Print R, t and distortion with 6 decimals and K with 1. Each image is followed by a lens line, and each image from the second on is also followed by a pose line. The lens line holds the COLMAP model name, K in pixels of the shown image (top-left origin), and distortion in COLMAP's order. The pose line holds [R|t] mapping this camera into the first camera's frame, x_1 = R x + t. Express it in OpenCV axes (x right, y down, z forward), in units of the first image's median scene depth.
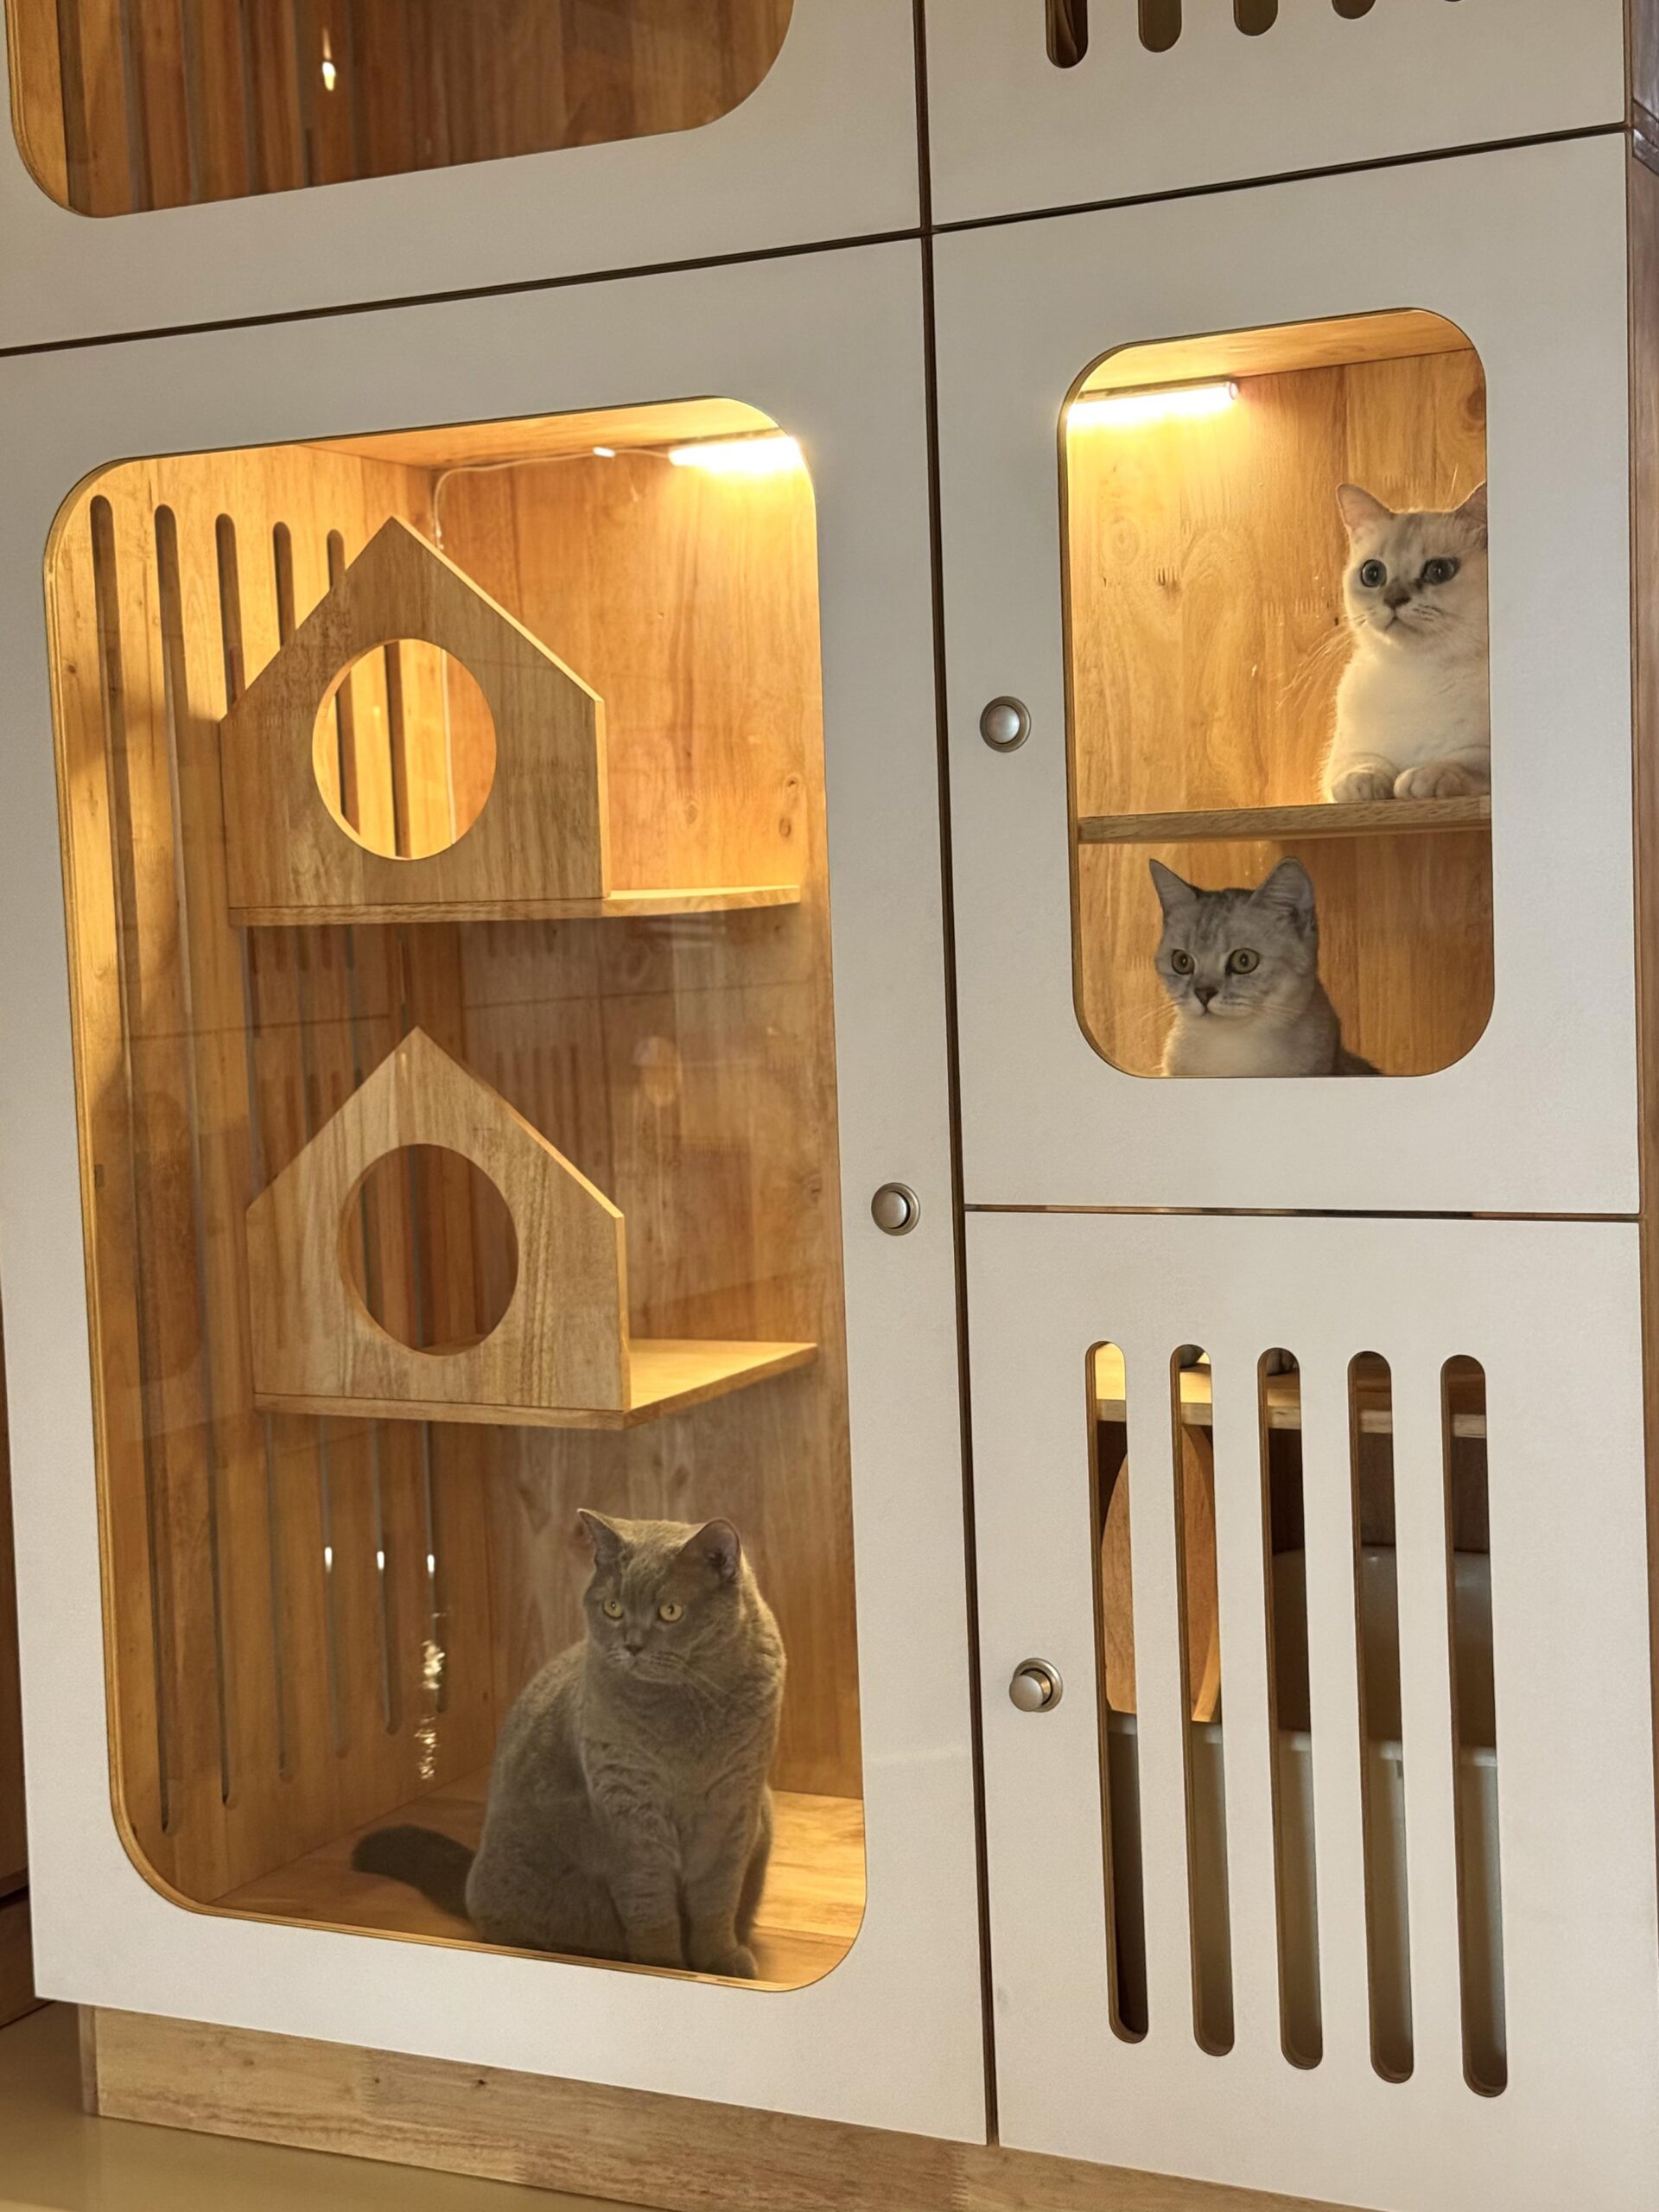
lens RADIAL K [[3086.2, 0, 824.7], [0, 3086.2, 1119.0], [0, 0, 1]] dist [0.149395, -0.054529]
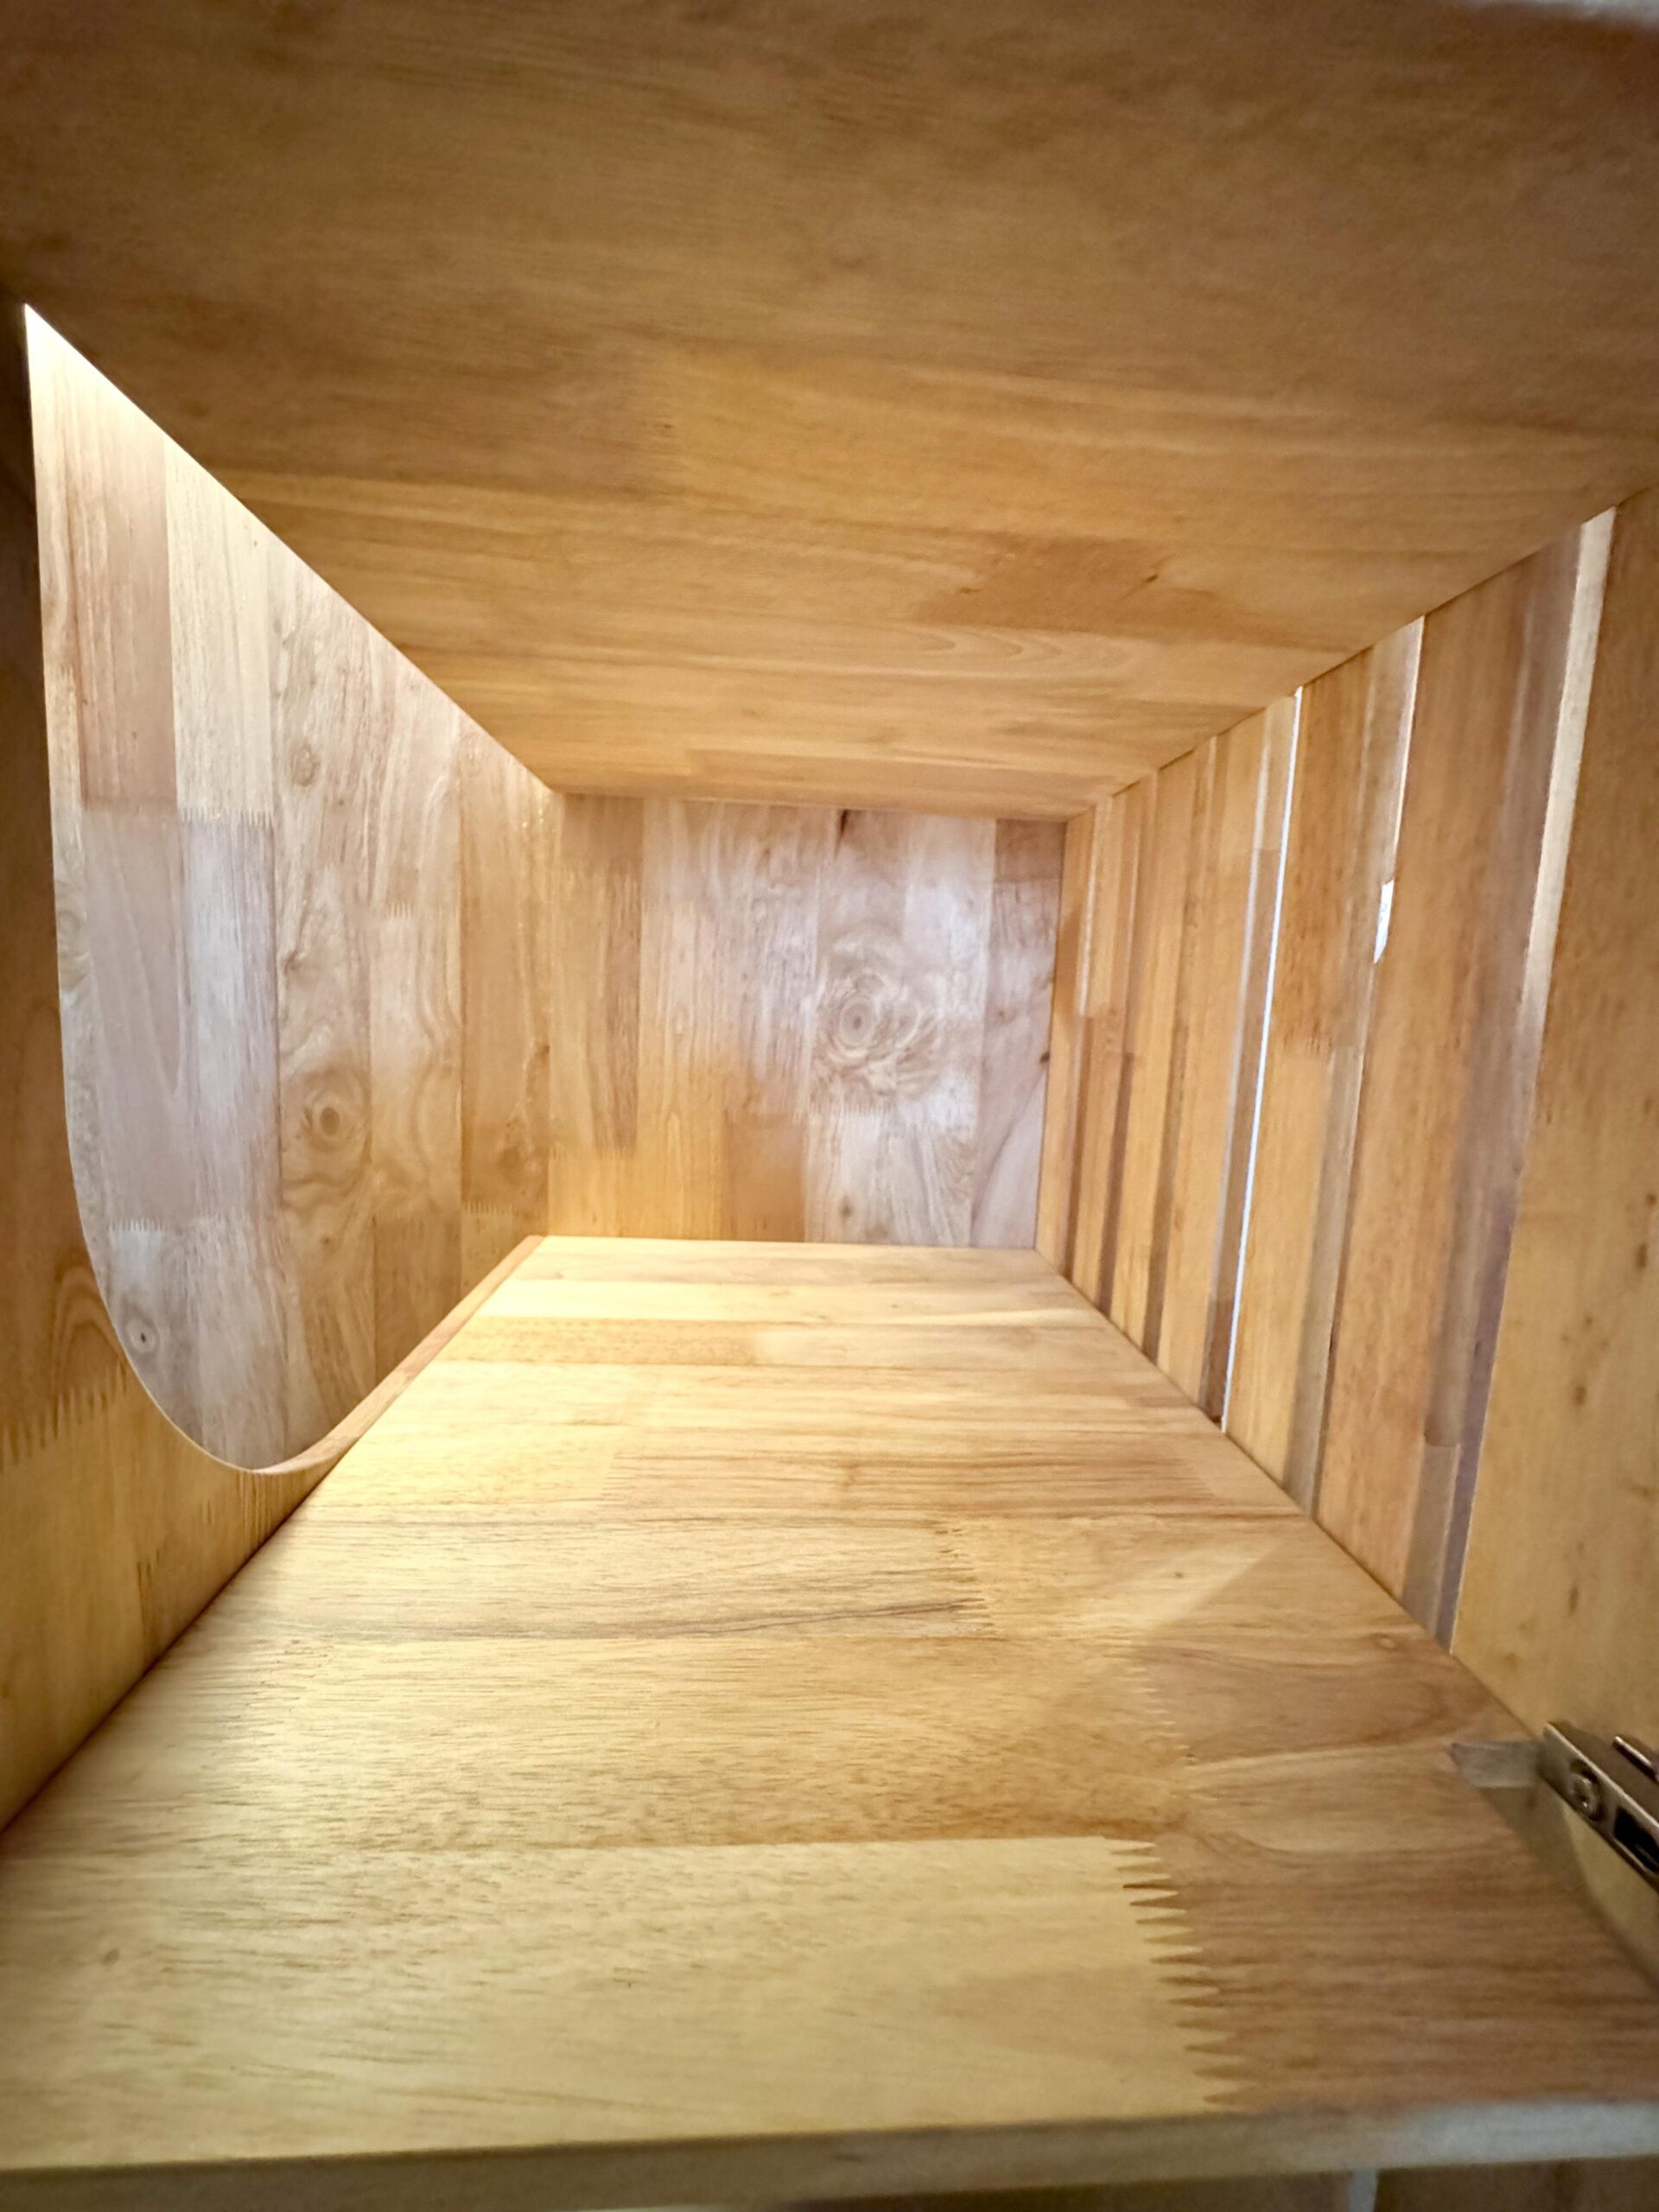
lens RADIAL K [[879.7, 0, 829.9], [0, 879.7, 1097.9], [0, 0, 1]] dist [-0.001459, -0.000079]
pose [[0.862627, 0.020820, 0.505412, 0.082195], [-0.041634, 0.998685, 0.029919, -0.007150], [-0.504124, -0.046852, 0.862359, 0.714350]]
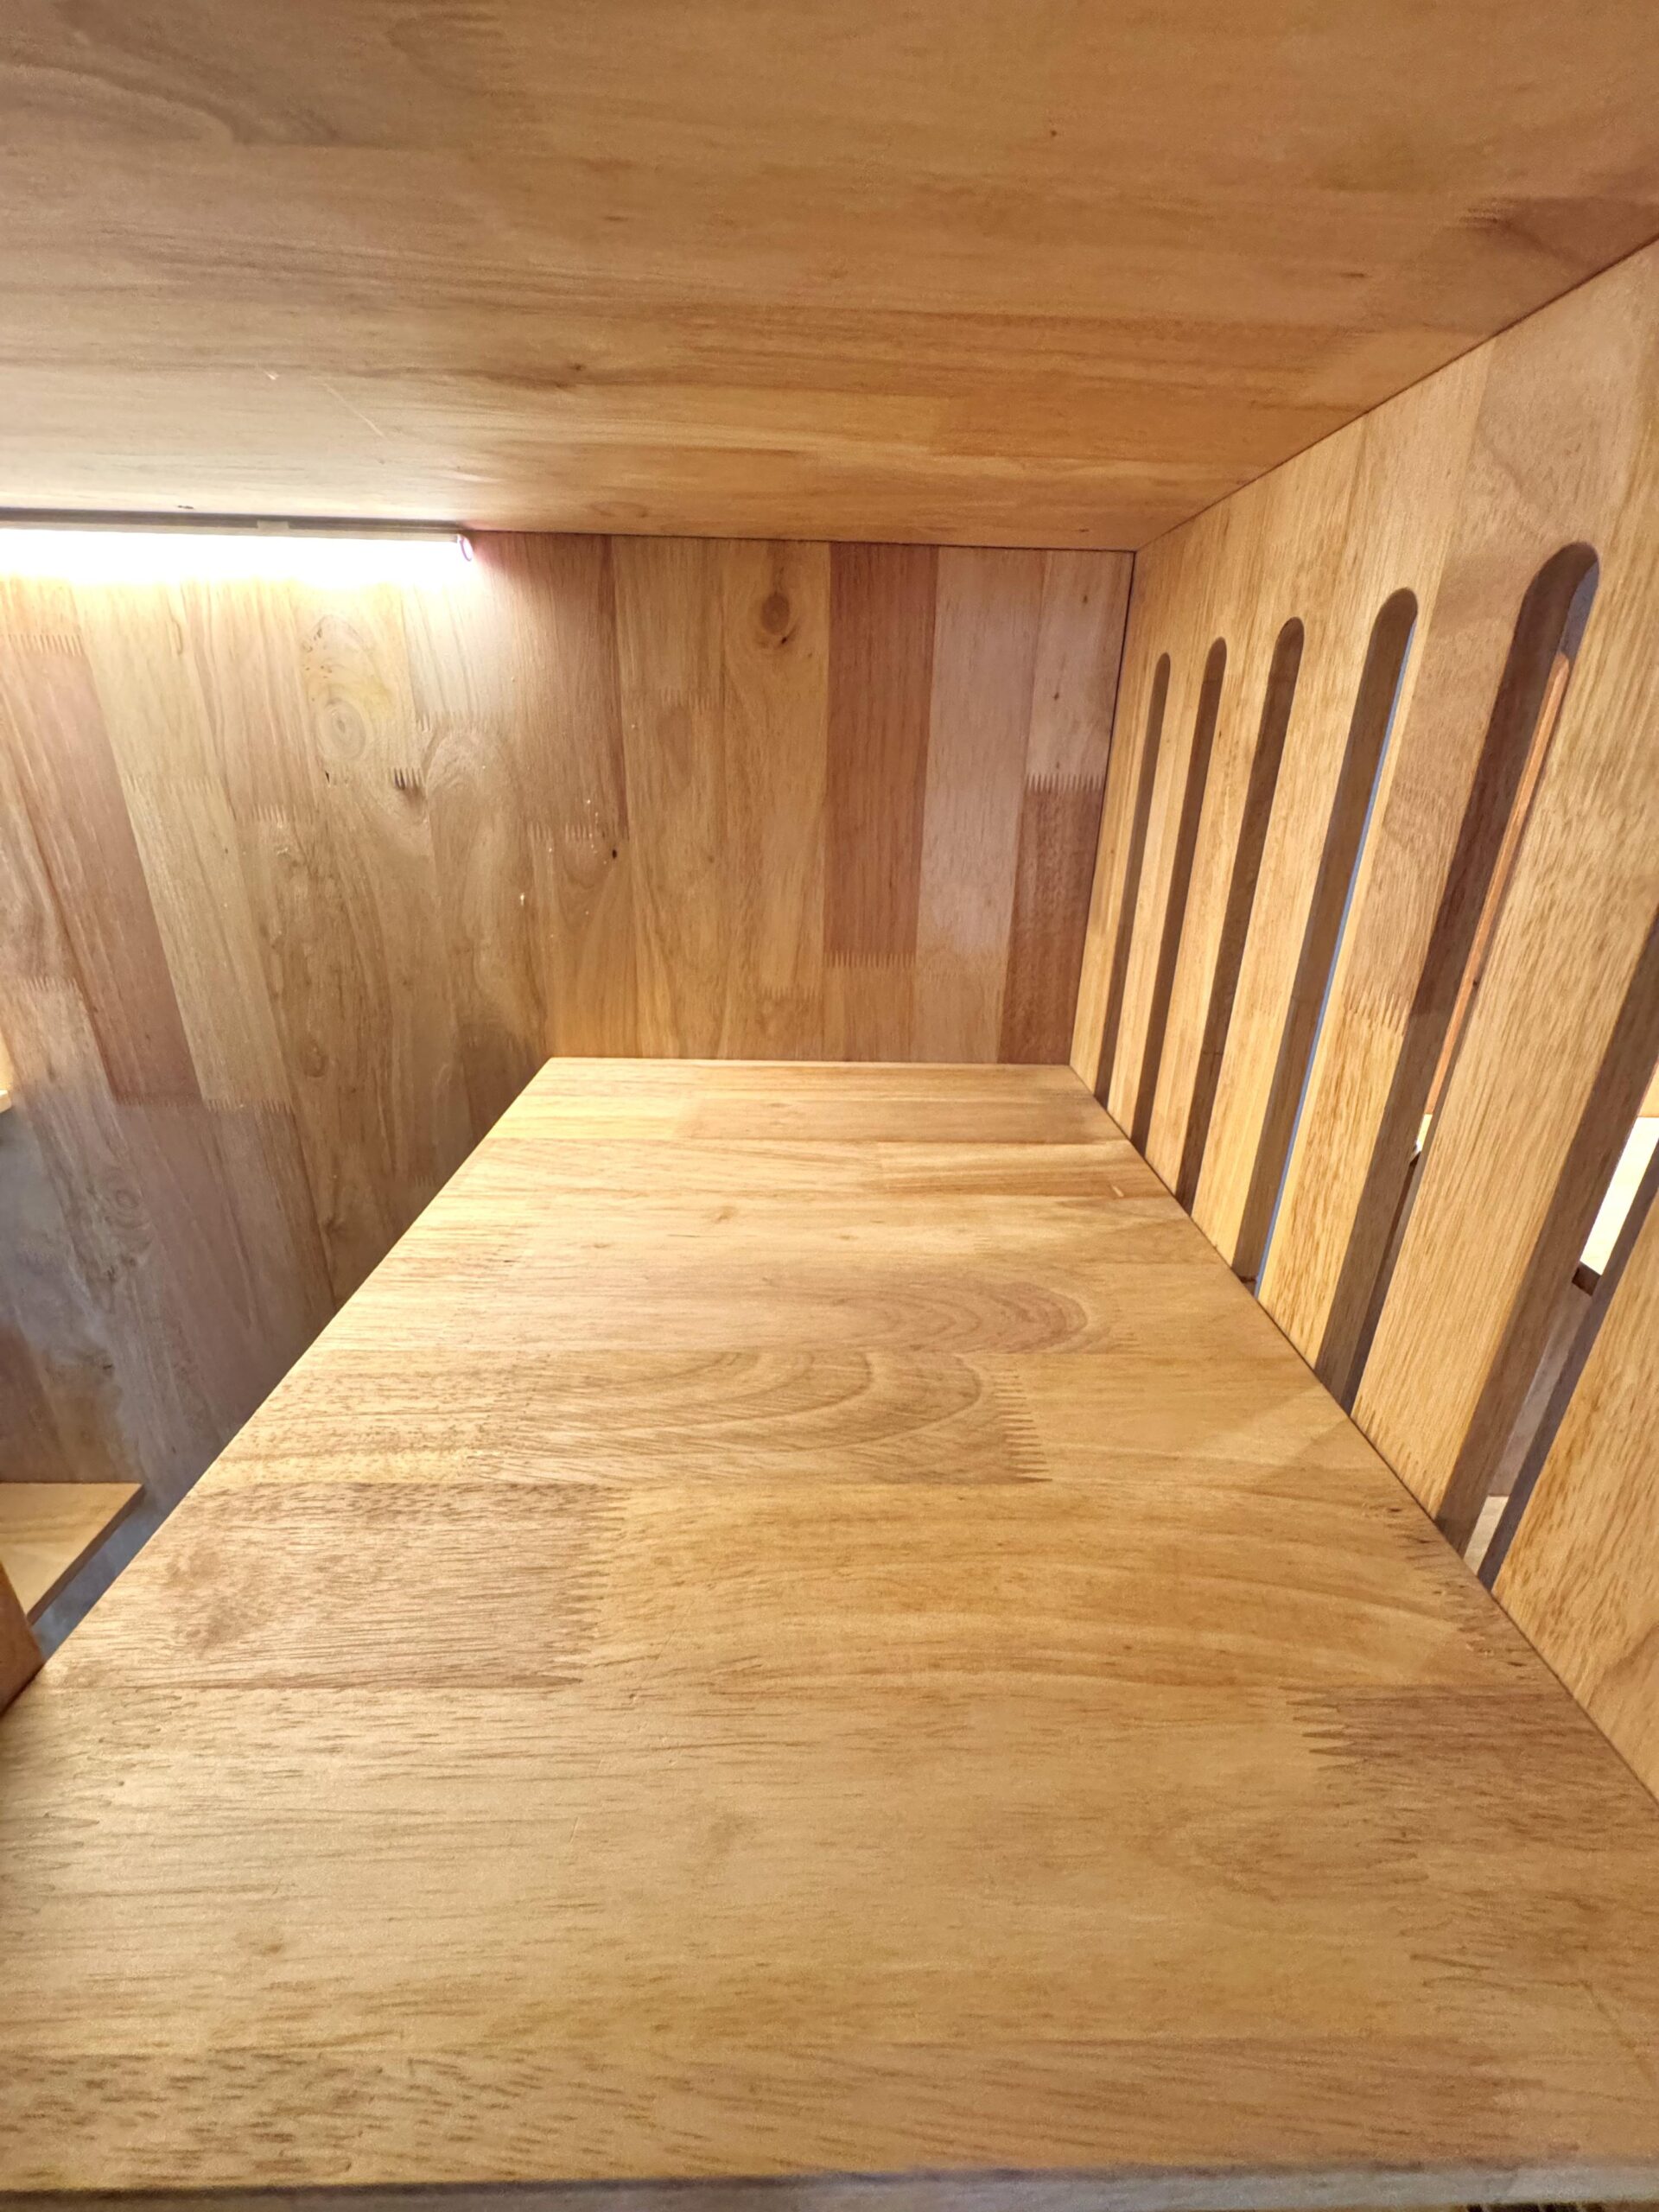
lens RADIAL K [[897.5, 0, 829.5], [0, 897.5, 1106.0], [0, 0, 1]] dist [-0.002140, 0.000156]
pose [[0.884373, -0.117787, 0.451675, 0.091518], [-0.023816, 0.954992, 0.295673, -0.165179], [-0.466172, -0.272242, 0.841765, 0.716110]]
